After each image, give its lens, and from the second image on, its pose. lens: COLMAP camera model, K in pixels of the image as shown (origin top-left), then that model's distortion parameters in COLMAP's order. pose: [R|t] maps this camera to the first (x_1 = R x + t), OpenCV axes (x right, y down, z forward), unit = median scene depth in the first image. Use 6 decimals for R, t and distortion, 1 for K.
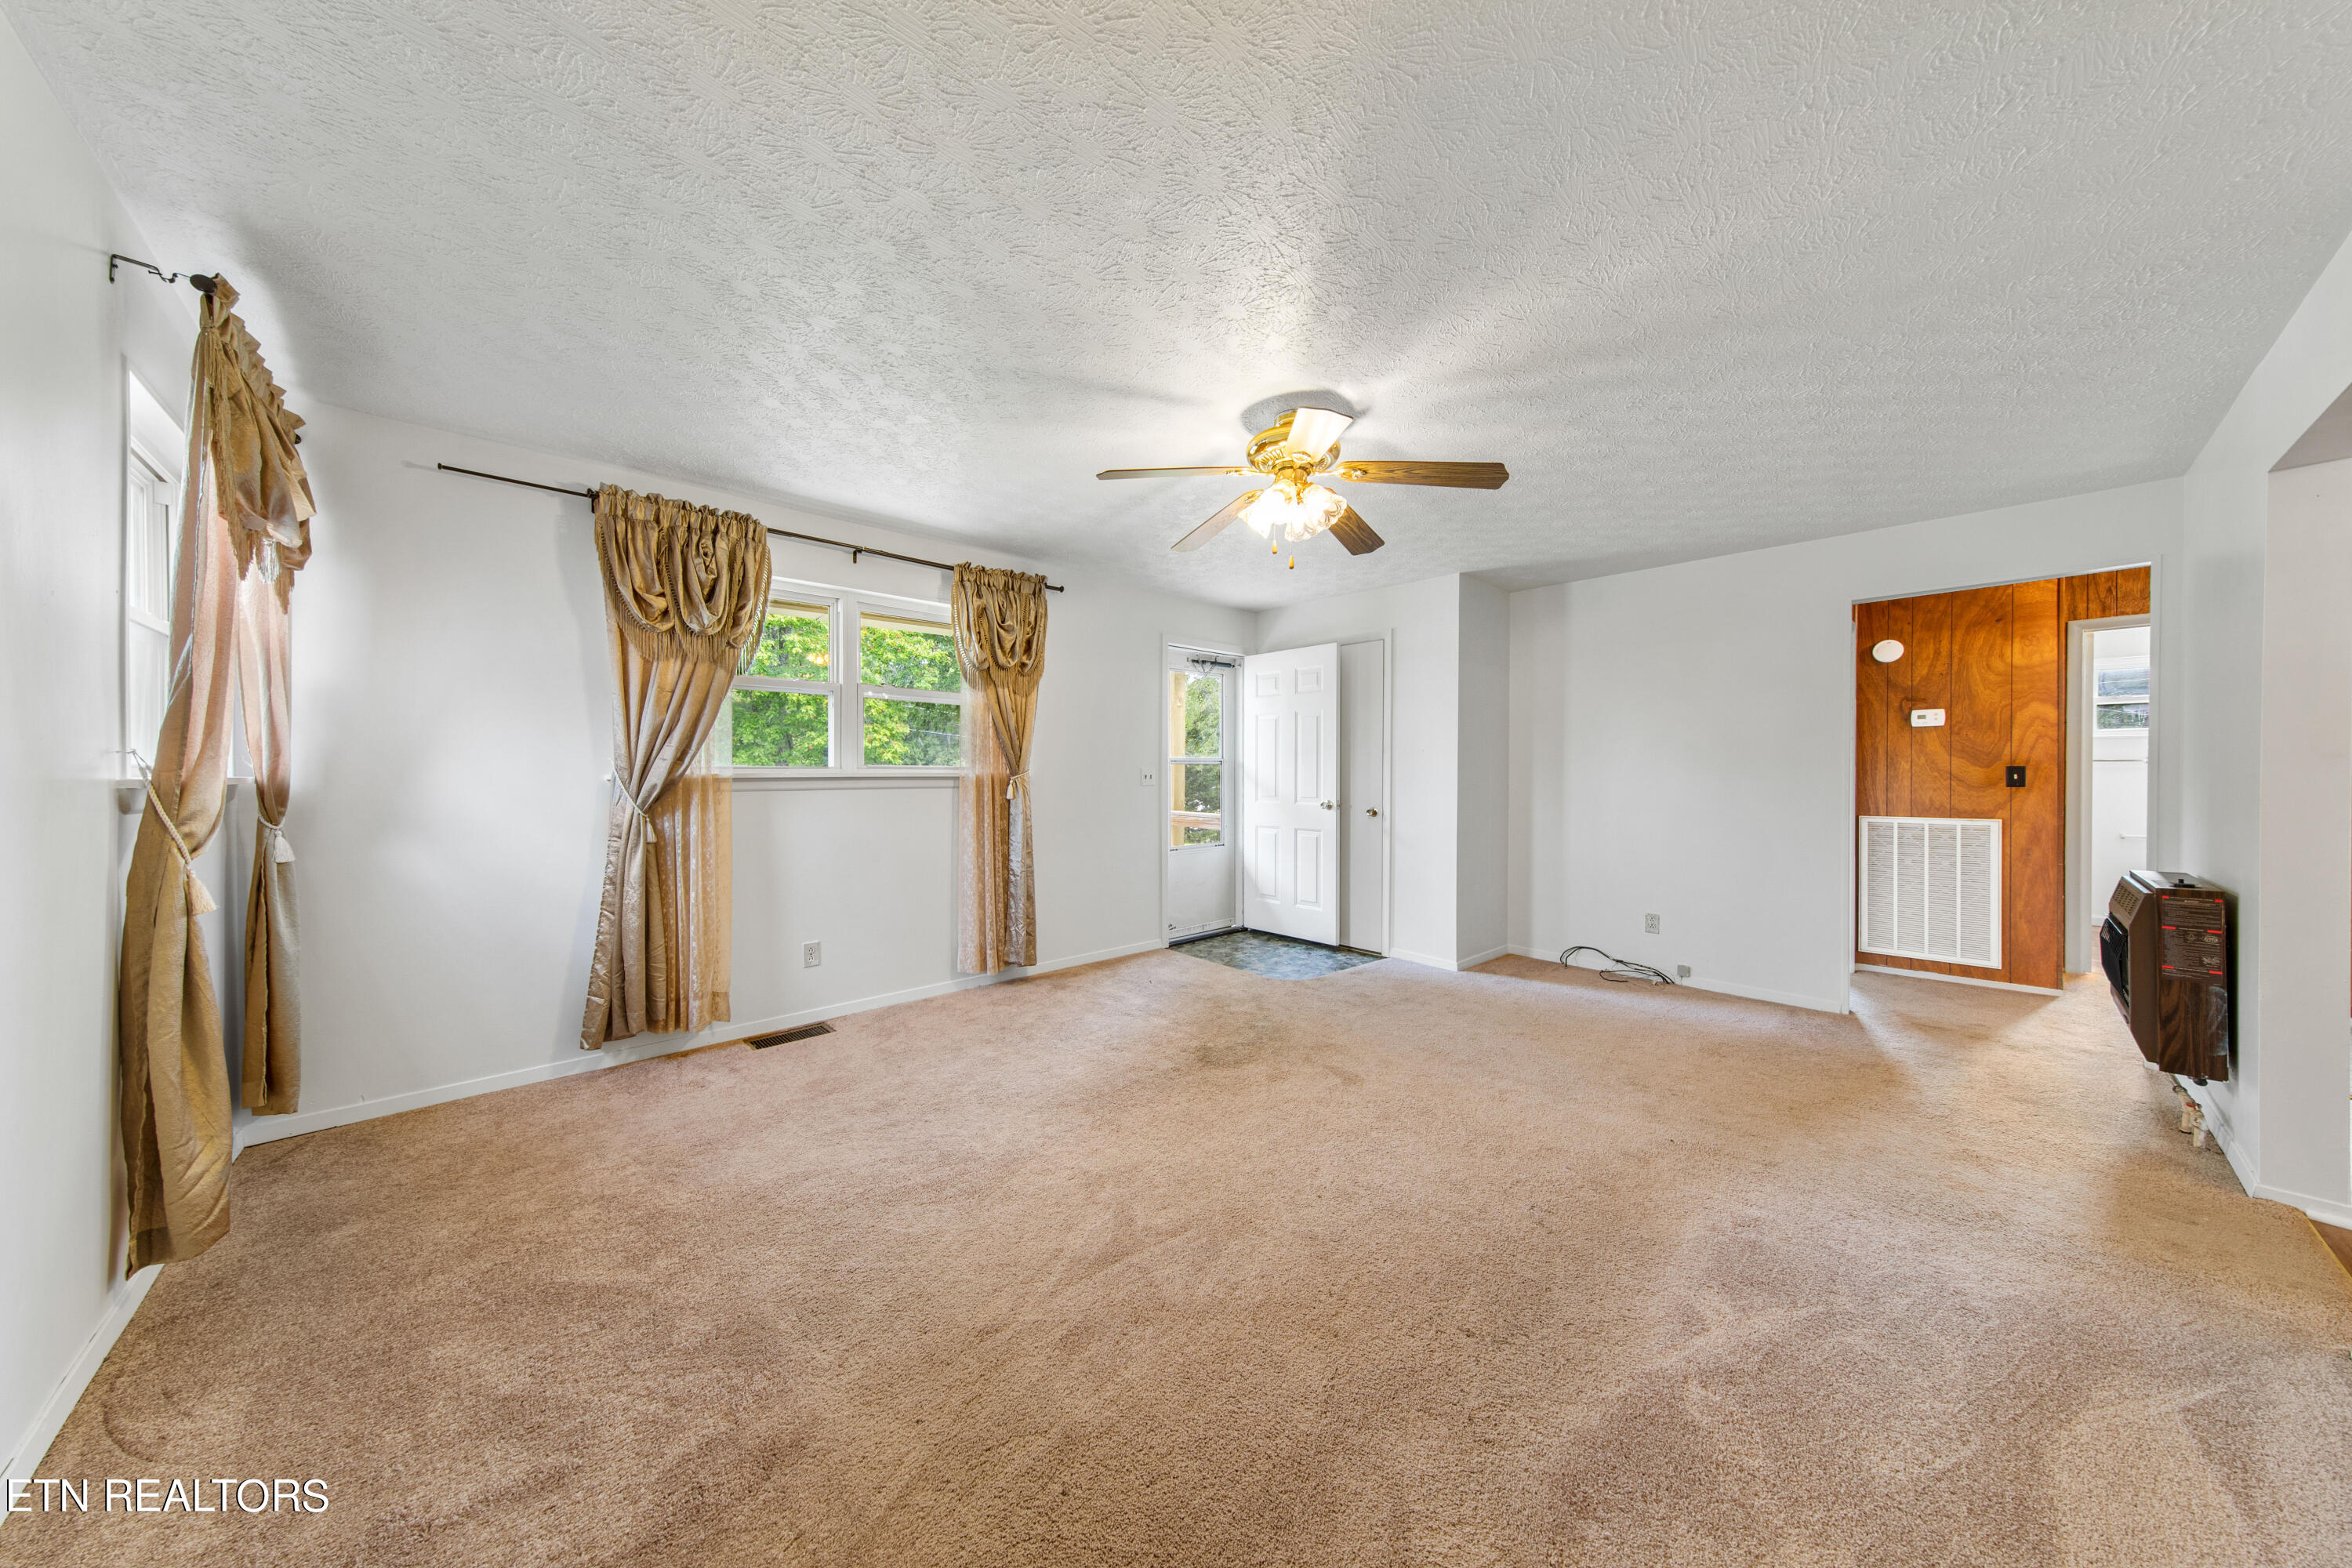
lens RADIAL K [[751.8, 0, 1169.9], [0, 751.8, 779.5], [0, 0, 1]] dist [0.000234, -0.000012]
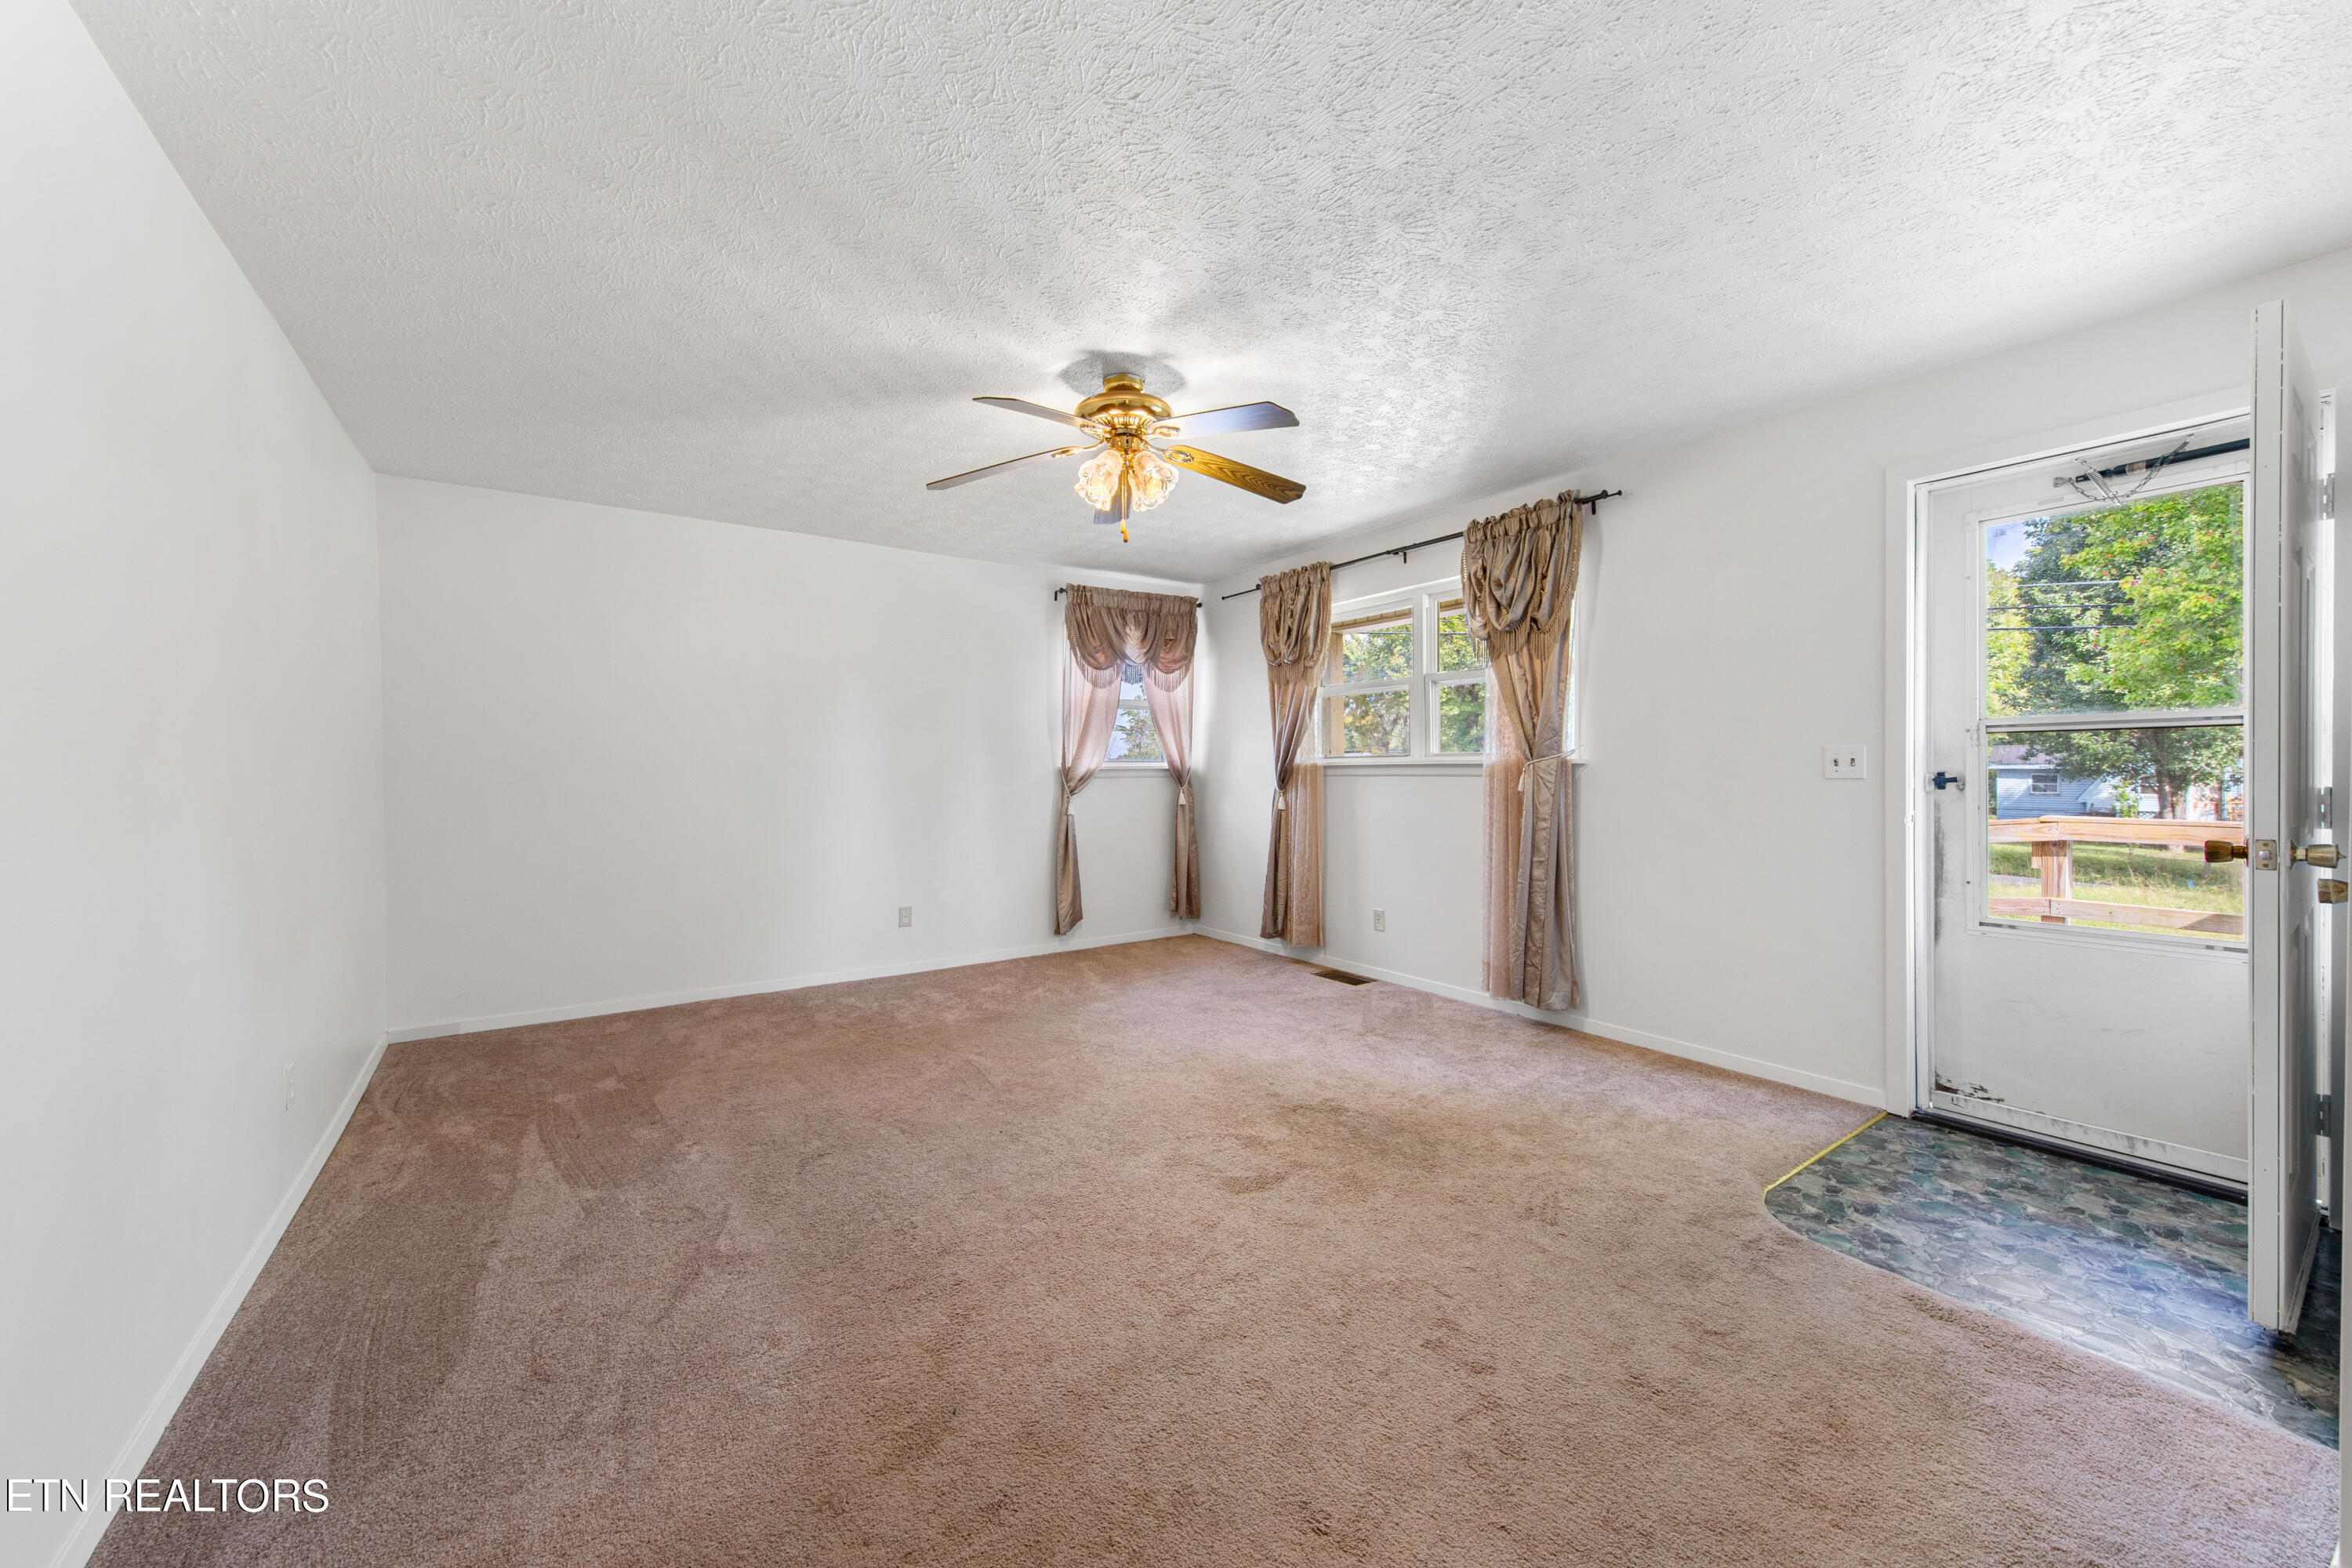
lens RADIAL K [[913.2, 0, 1171.3], [0, 913.2, 783.2], [0, 0, 1]] dist [0.009317, -0.001536]
pose [[-0.159429, 0.022822, -0.986946, 0.873111], [0.002663, 0.999739, 0.022687, -0.007396], [0.987206, 0.000989, -0.159448, 0.841802]]
